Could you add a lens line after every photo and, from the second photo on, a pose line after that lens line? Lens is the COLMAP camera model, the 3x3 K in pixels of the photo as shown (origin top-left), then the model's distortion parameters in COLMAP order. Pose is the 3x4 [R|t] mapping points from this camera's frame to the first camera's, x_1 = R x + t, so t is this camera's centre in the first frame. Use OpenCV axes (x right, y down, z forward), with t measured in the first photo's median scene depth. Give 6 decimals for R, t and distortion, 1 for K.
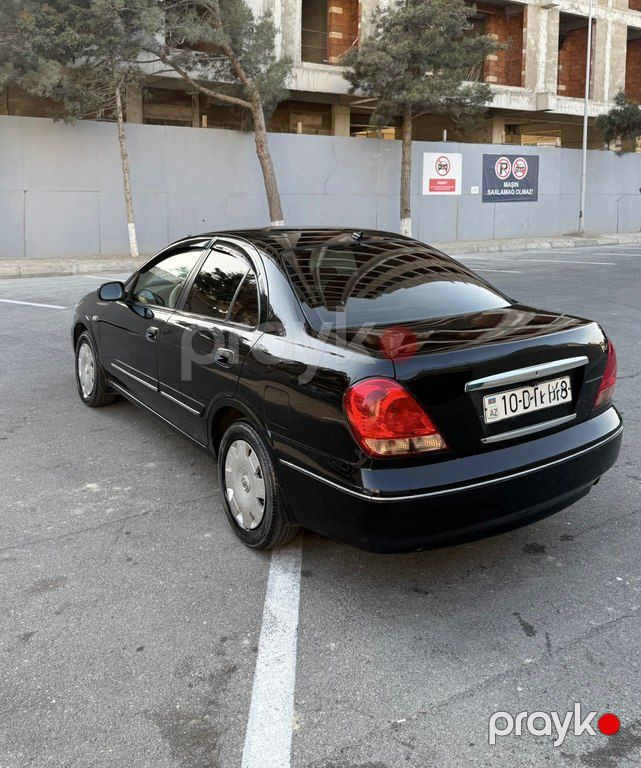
lens RADIAL K [[714.9, 0, 320.5], [0, 714.9, 384.0], [0, 0, 1]] dist [0.007137, -0.017519]
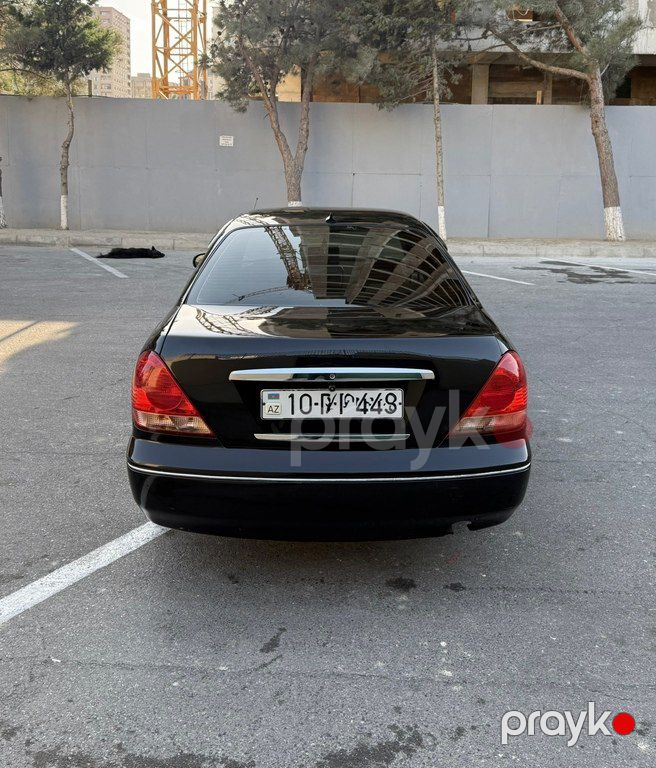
lens RADIAL K [[738.5, 0, 327.3], [0, 738.5, 397.1], [0, 0, 1]] dist [0.021509, -0.020112]
pose [[0.814605, 0.169659, -0.554648, 0.260137], [-0.154091, 0.985202, 0.075047, -0.018342], [0.559173, 0.024332, 0.828694, 0.074509]]
